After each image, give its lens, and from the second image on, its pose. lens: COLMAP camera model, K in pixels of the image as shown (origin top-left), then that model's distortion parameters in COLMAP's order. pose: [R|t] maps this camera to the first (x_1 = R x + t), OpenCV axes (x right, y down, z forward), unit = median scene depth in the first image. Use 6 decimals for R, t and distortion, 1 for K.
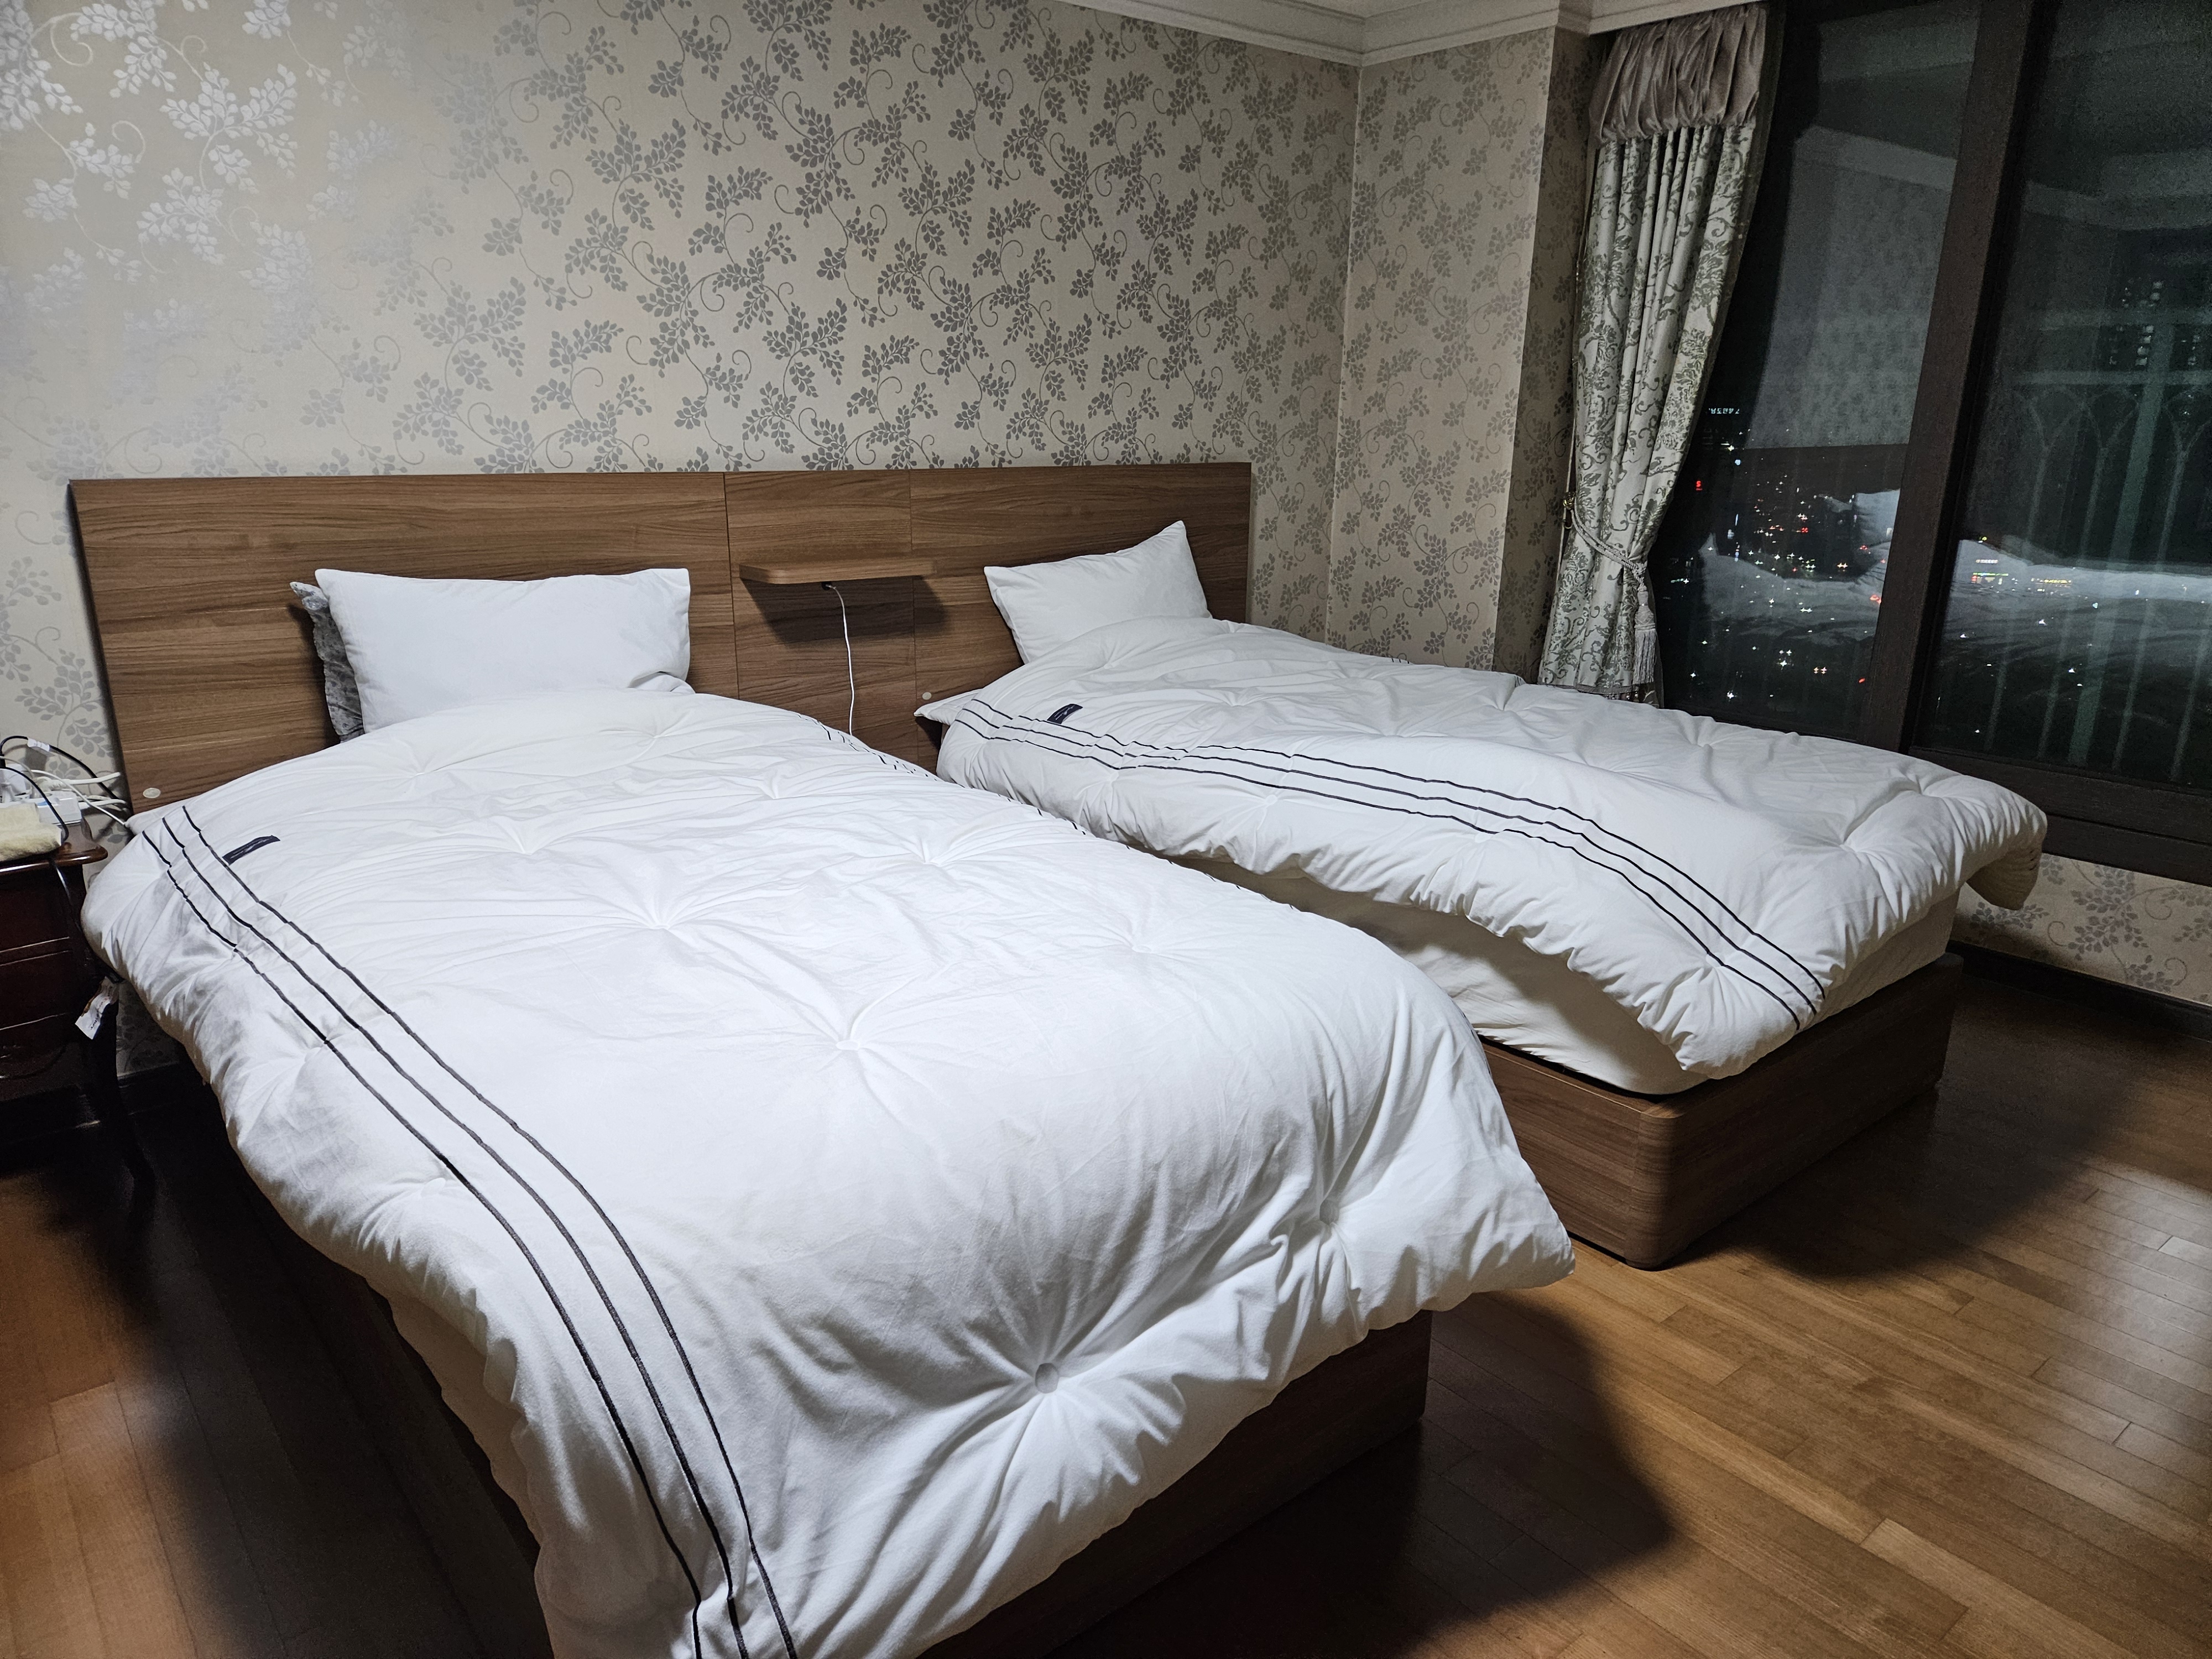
lens RADIAL K [[1463.0, 0, 1116.5], [0, 1463.0, 839.0], [0, 0, 1]] dist [0.060654, -0.051729]
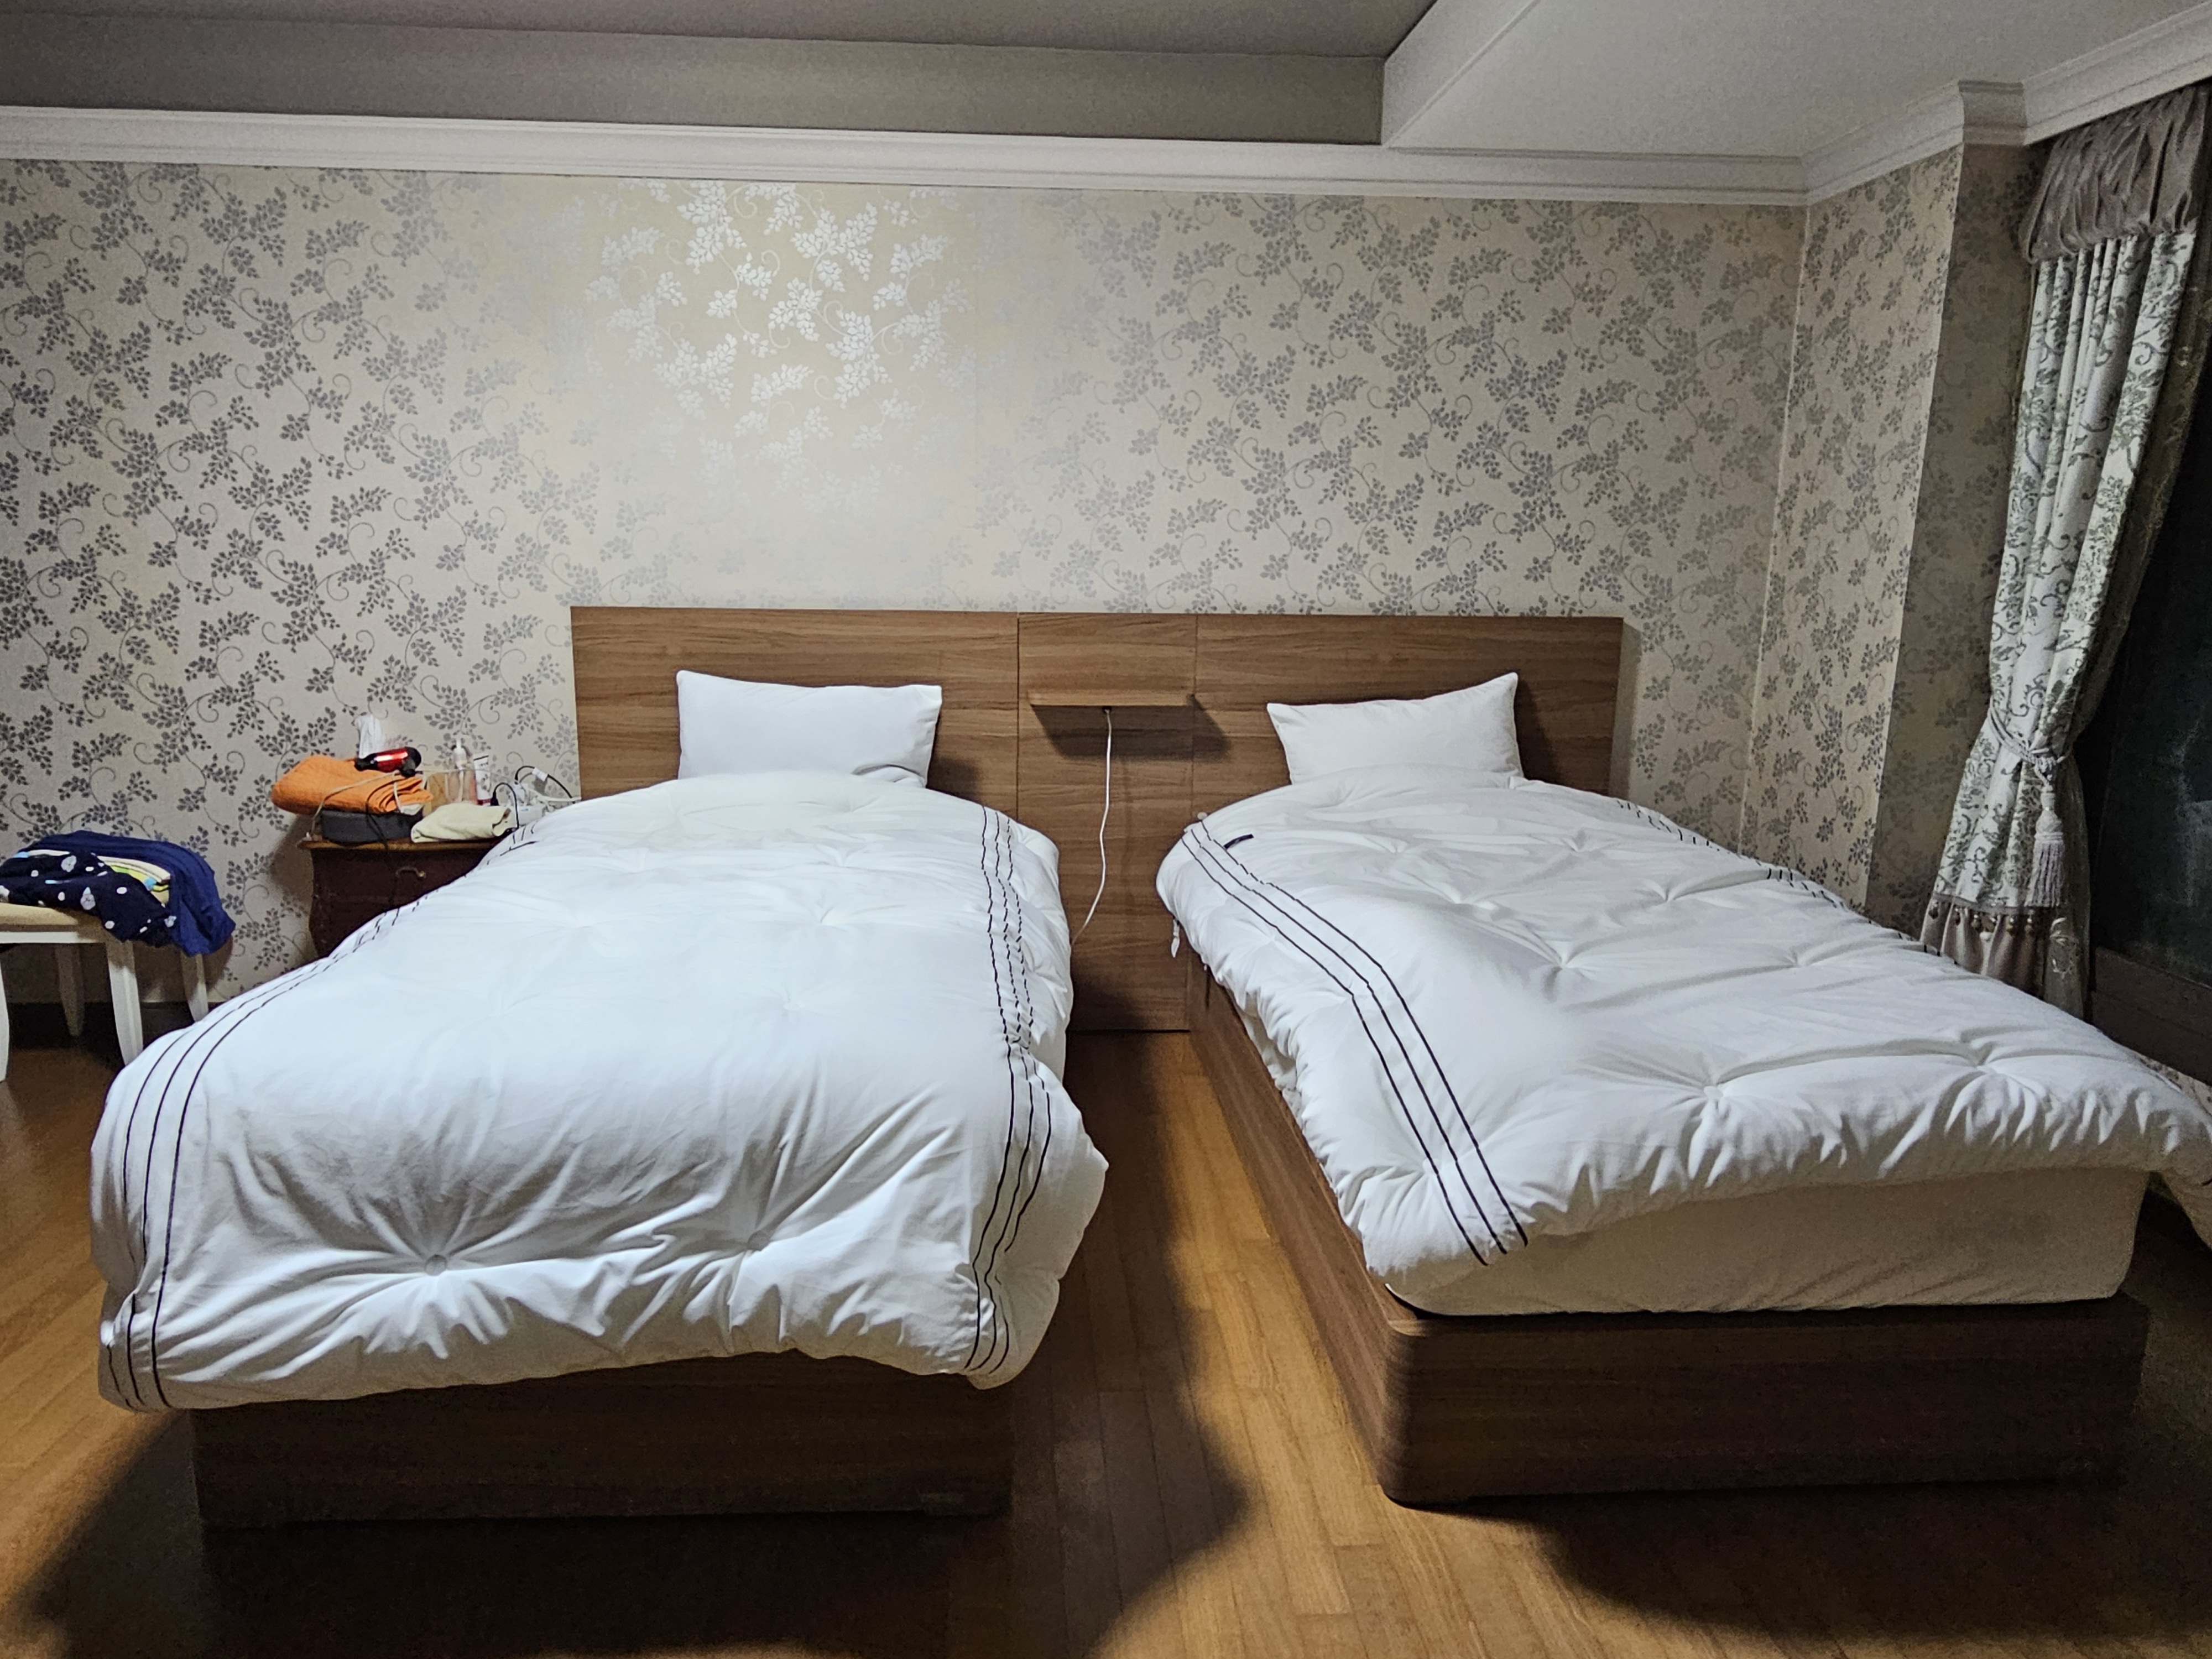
lens RADIAL K [[1463.4, 0, 1094.6], [0, 1463.4, 820.0], [0, 0, 1]] dist [0.007180, -0.005792]
pose [[0.805286, 0.112575, -0.582101, 0.433736], [-0.171271, 0.984121, -0.046615, -0.029761], [0.567610, 0.137235, 0.811779, 0.068243]]
